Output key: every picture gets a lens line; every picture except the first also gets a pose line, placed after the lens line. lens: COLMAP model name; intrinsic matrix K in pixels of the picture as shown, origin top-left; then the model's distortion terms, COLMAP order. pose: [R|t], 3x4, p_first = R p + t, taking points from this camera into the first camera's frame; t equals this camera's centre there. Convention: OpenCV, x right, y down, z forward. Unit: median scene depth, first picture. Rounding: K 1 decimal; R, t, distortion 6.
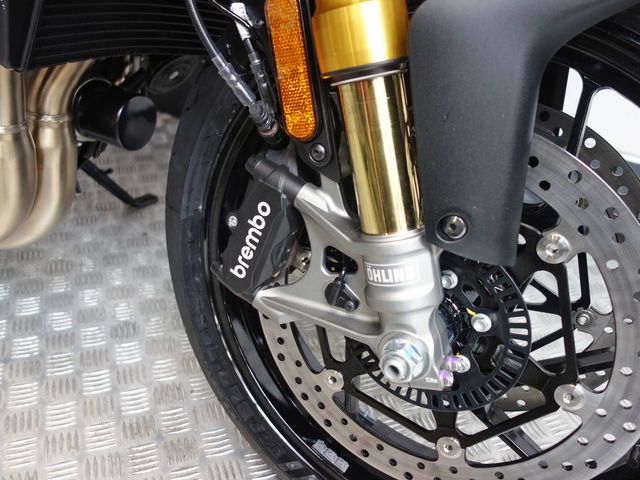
lens RADIAL K [[565.4, 0, 320.0], [0, 565.4, 240.0], [0, 0, 1]] dist [0.006138, -0.010490]
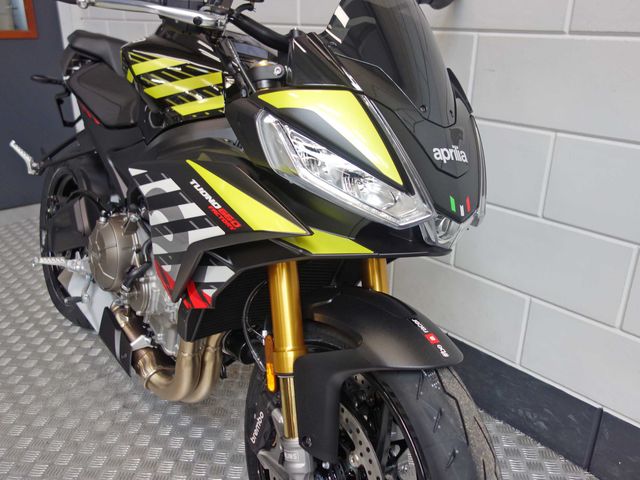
lens RADIAL K [[565.4, 0, 320.0], [0, 565.4, 240.0], [0, 0, 1]] dist [0.006138, -0.010490]
pose [[0.913416, 0.076569, -0.399761, 0.996421], [-0.177516, 0.958759, -0.221969, -0.270553], [0.366278, 0.273714, 0.889337, -1.204843]]
